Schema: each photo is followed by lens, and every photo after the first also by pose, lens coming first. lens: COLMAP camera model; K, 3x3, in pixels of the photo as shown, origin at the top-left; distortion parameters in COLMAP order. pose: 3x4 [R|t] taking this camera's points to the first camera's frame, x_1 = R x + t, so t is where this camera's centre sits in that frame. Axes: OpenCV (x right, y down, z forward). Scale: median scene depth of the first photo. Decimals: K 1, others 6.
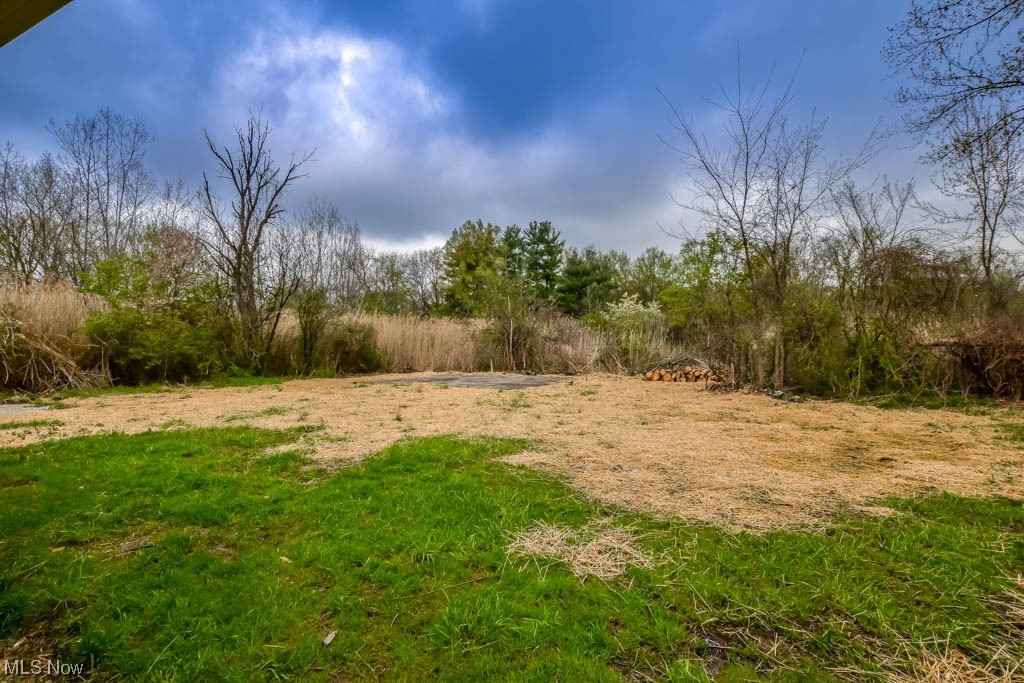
lens RADIAL K [[446.1, 0, 516.6], [0, 446.1, 346.5], [0, 0, 1]] dist [-0.031084, 0.002676]
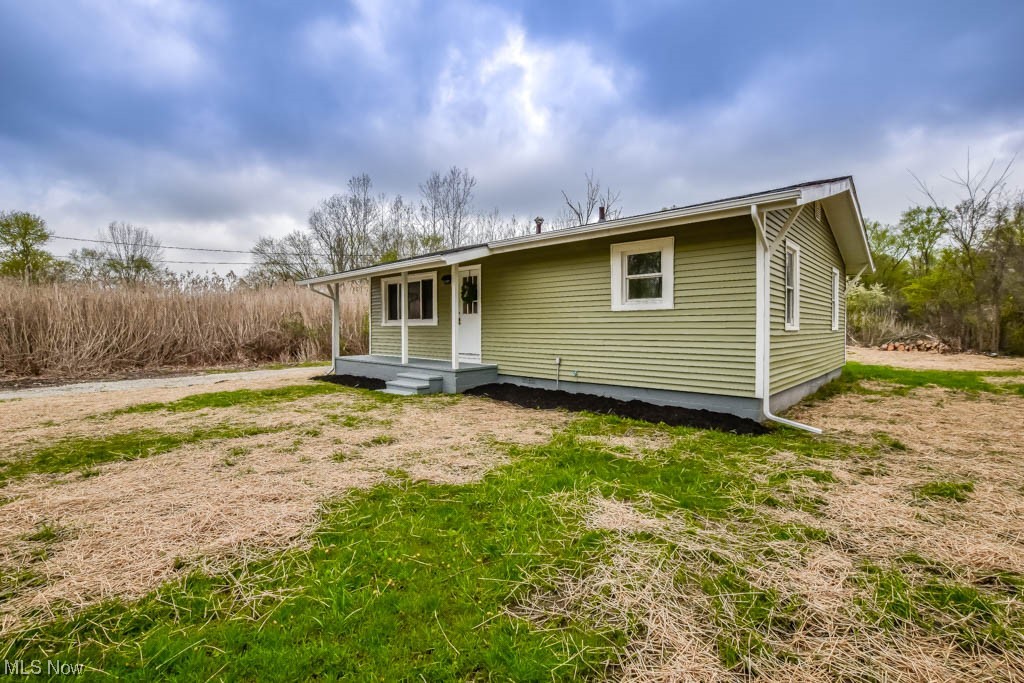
lens RADIAL K [[468.9, 0, 502.8], [0, 468.9, 345.3], [0, 0, 1]] dist [-0.016656, -0.000225]
pose [[0.943538, 0.007227, -0.331184, -0.277088], [0.007274, 0.999069, 0.042523, -0.007162], [0.331183, -0.042531, 0.942607, -0.598468]]
